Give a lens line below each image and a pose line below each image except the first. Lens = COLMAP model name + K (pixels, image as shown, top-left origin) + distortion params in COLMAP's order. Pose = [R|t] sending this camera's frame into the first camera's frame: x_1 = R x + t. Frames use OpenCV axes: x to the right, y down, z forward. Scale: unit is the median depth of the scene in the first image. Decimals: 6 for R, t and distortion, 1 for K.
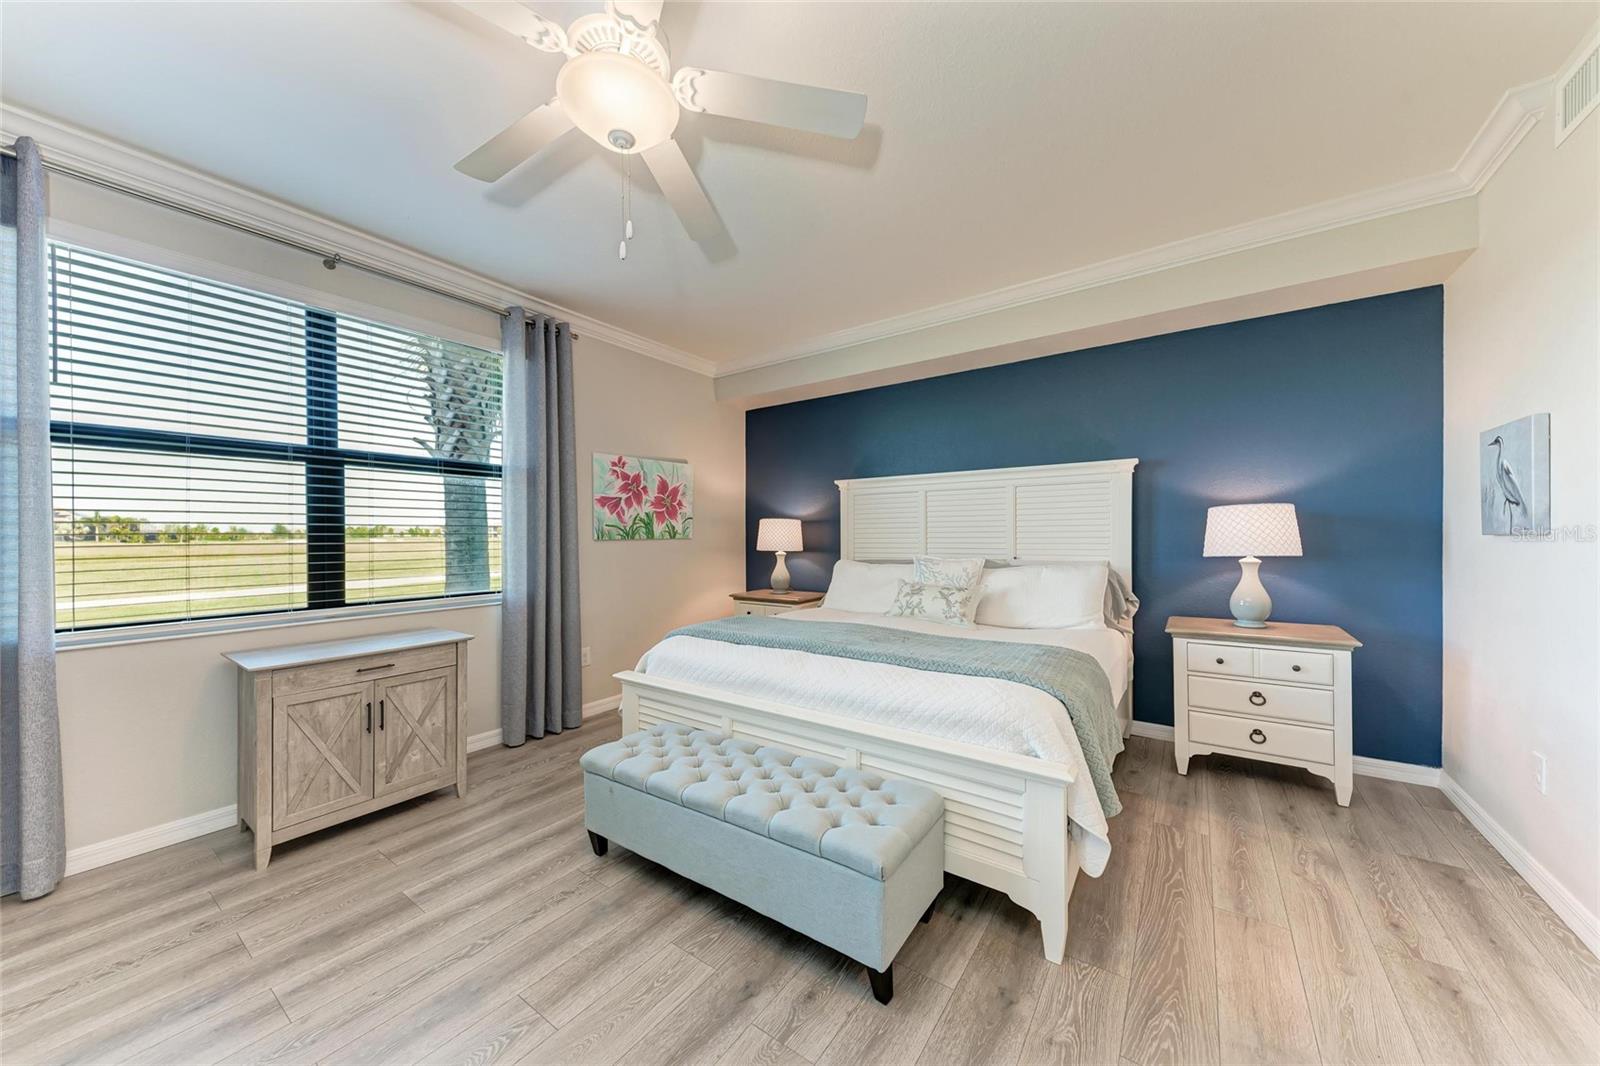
lens RADIAL K [[550.1, 0, 809.5], [0, 550.1, 537.9], [0, 0, 1]] dist [0.007481, -0.000267]
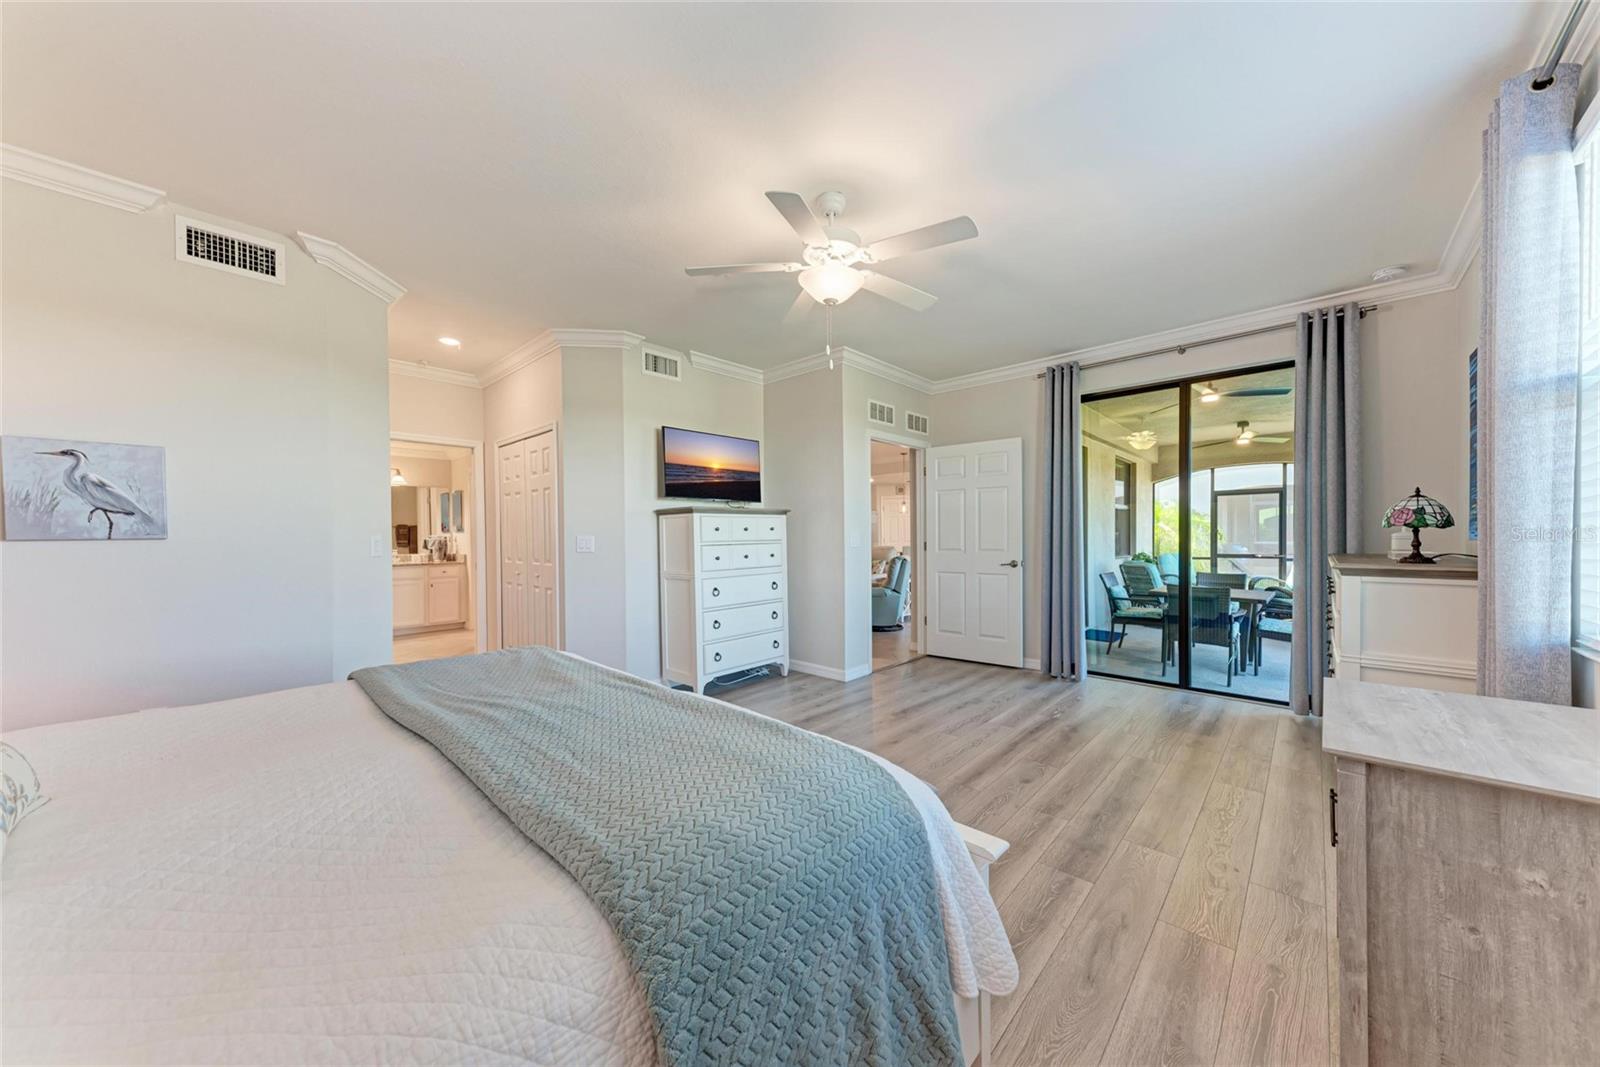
lens RADIAL K [[553.9, 0, 803.4], [0, 553.9, 541.5], [0, 0, 1]] dist [0.008208, -0.000232]
pose [[-0.991899, 0.013884, 0.126265, -0.252751], [0.015605, 0.999798, 0.012651, 0.005072], [-0.126064, 0.014519, -0.991916, 1.450754]]
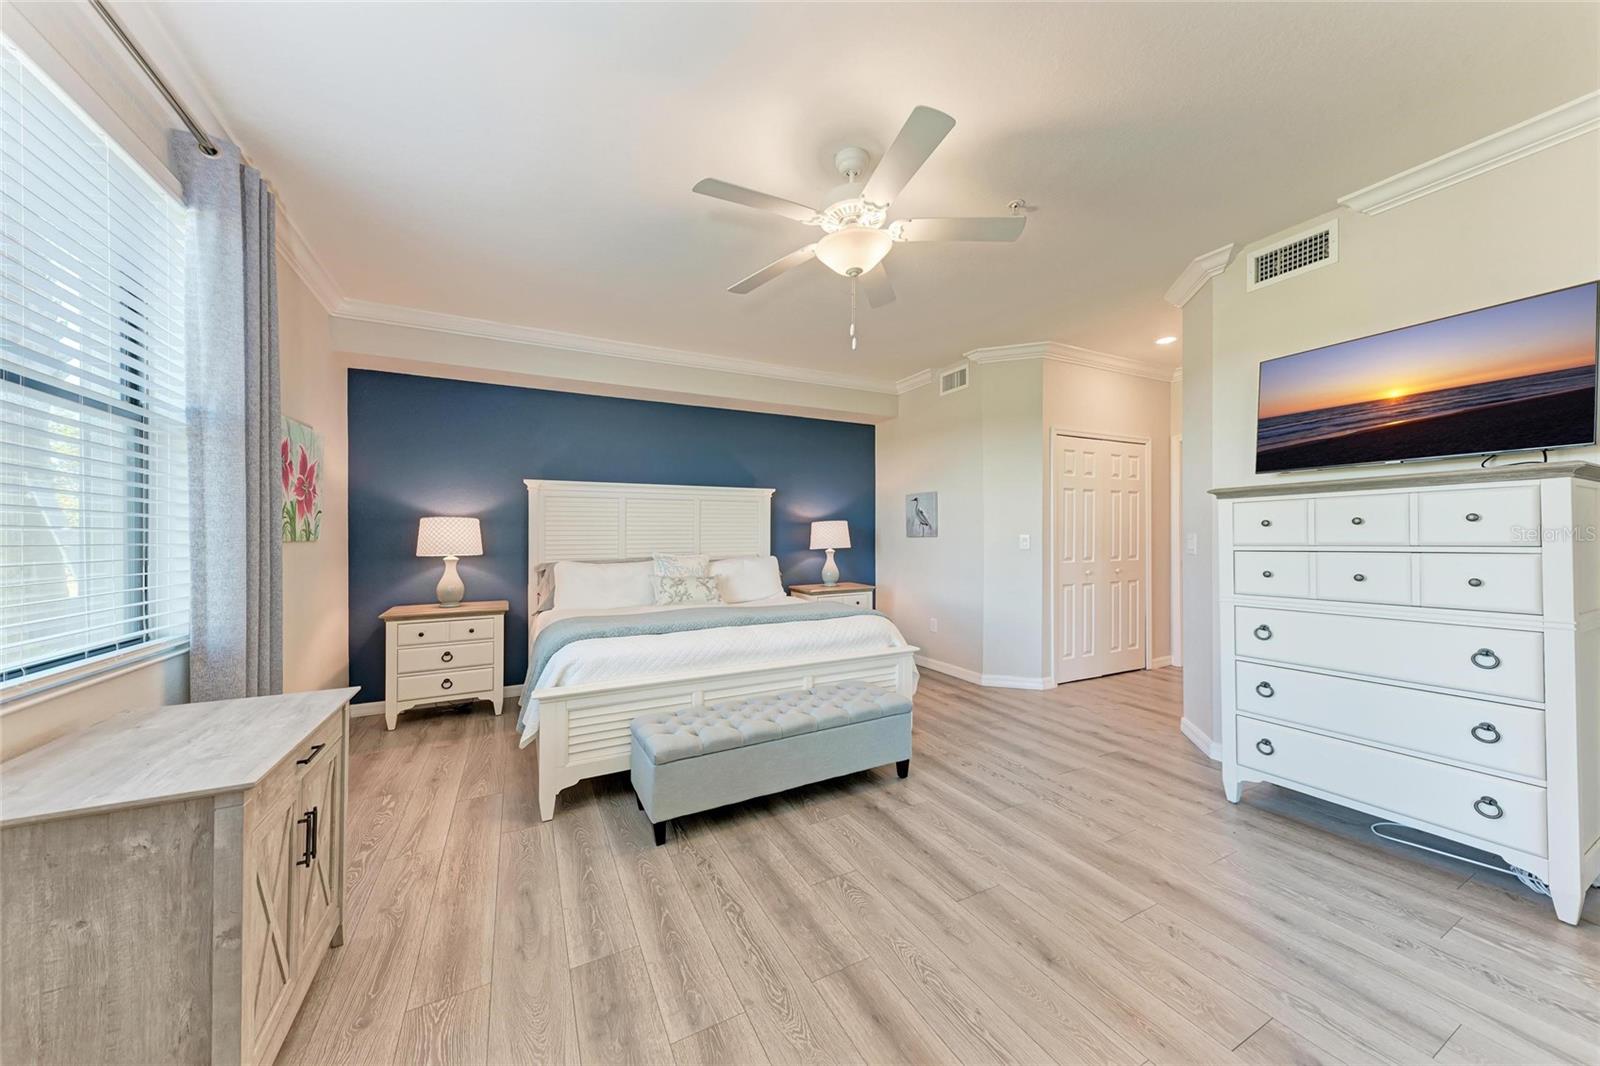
lens RADIAL K [[554.8, 0, 806.7], [0, 554.8, 535.3], [0, 0, 1]] dist [0.008580, -0.000285]
pose [[0.457915, 0.007633, 0.888963, -0.931028], [0.006856, 0.999903, -0.012117, 0.010820], [-0.888970, 0.011644, 0.457818, 0.219418]]
